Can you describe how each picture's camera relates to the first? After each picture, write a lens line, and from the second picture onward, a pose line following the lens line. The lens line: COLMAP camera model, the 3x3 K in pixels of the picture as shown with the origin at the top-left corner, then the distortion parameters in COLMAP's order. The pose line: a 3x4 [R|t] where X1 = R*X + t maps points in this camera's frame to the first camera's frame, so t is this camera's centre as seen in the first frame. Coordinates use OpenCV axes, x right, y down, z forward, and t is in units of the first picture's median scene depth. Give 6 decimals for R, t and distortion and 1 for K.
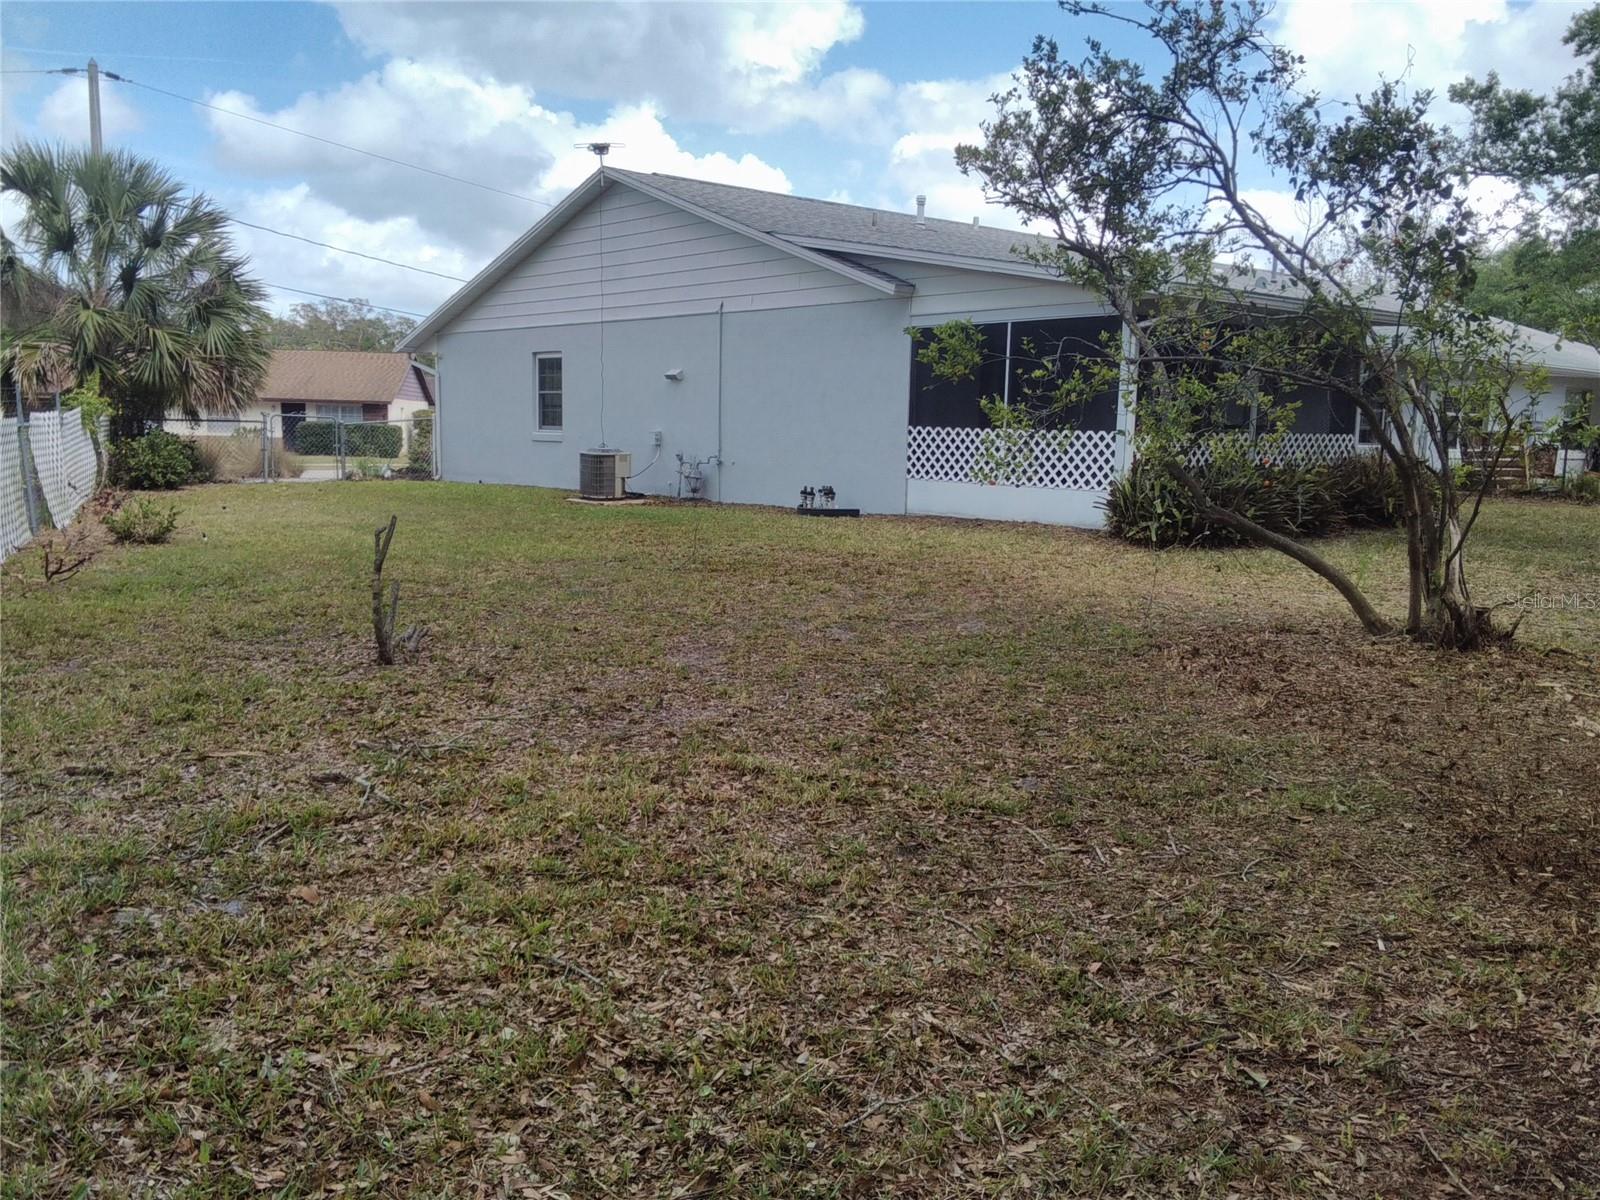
lens RADIAL K [[1385.3, 0, 800.6], [0, 1385.3, 601.3], [0, 0, 1]] dist [0.031247, -0.011391]
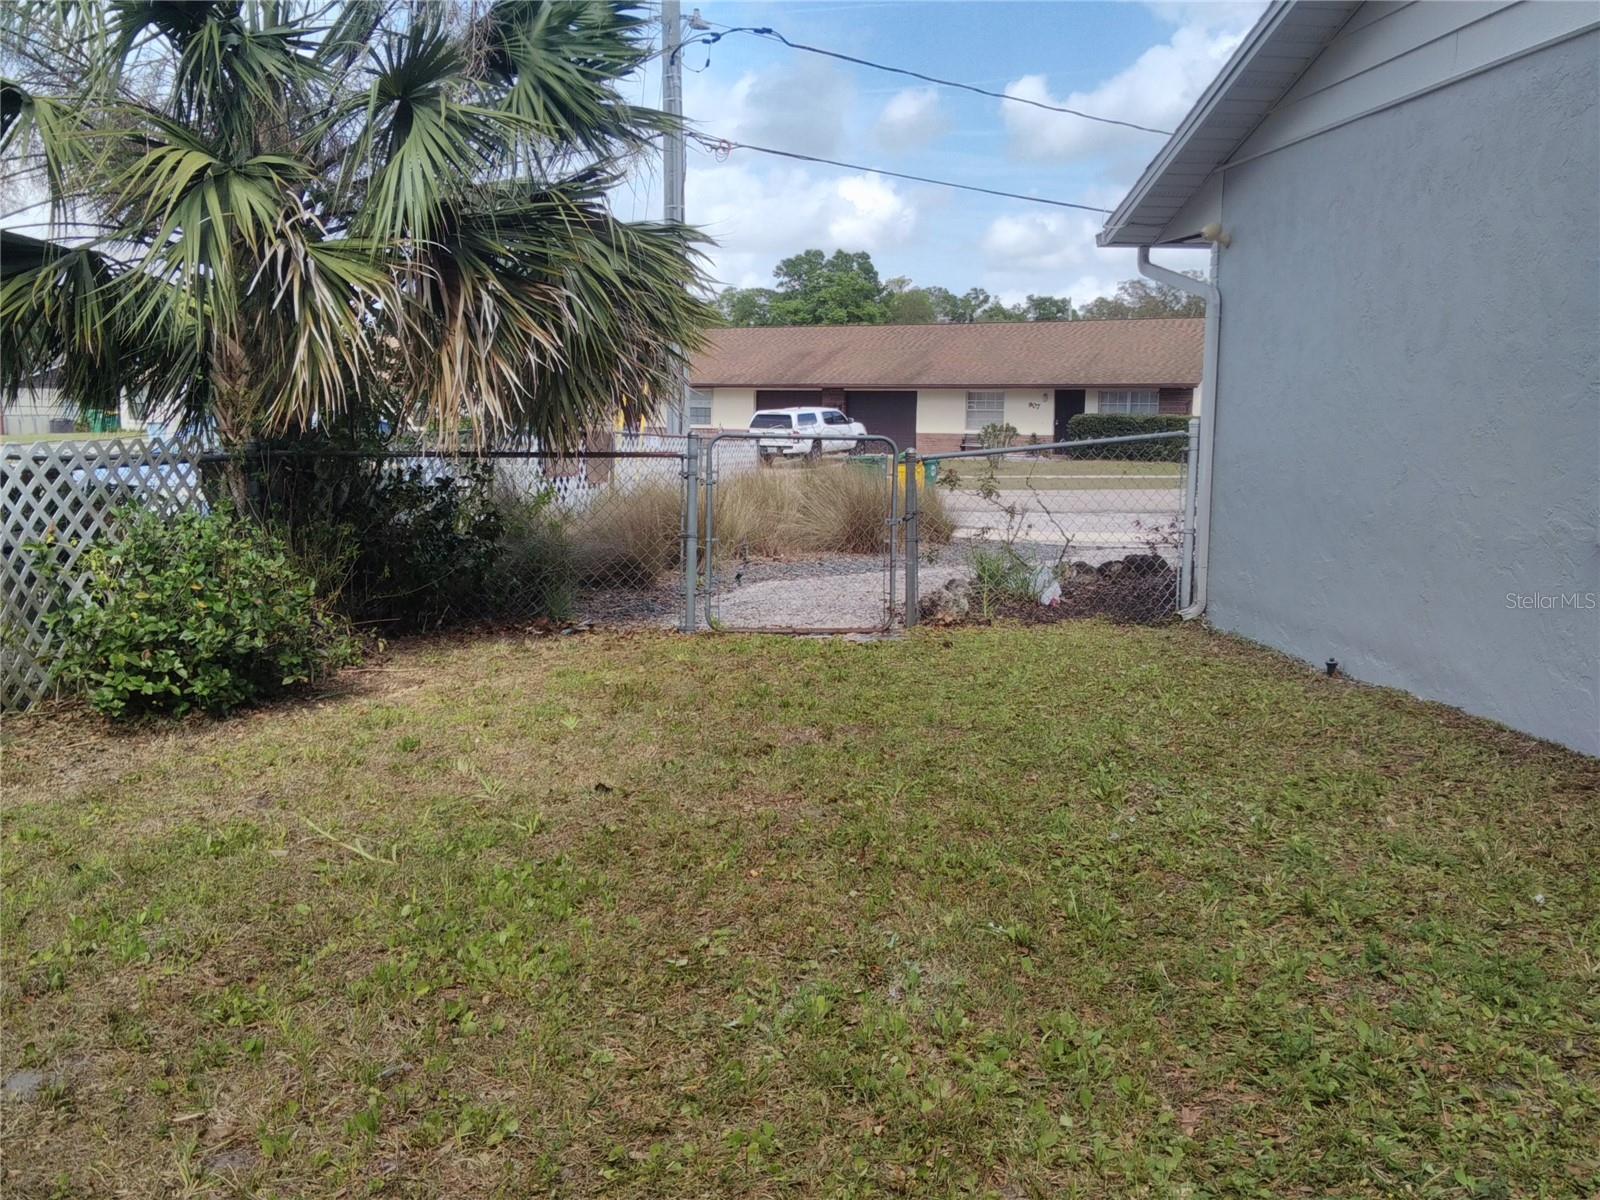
lens RADIAL K [[1385.3, 0, 799.5], [0, 1385.3, 600.0], [0, 0, 1]] dist [0.031247, -0.011391]
pose [[0.834859, 0.053467, -0.547861, -0.069543], [-0.047309, 0.998558, 0.025359, -0.041280], [0.548427, 0.004747, 0.836185, 0.292912]]
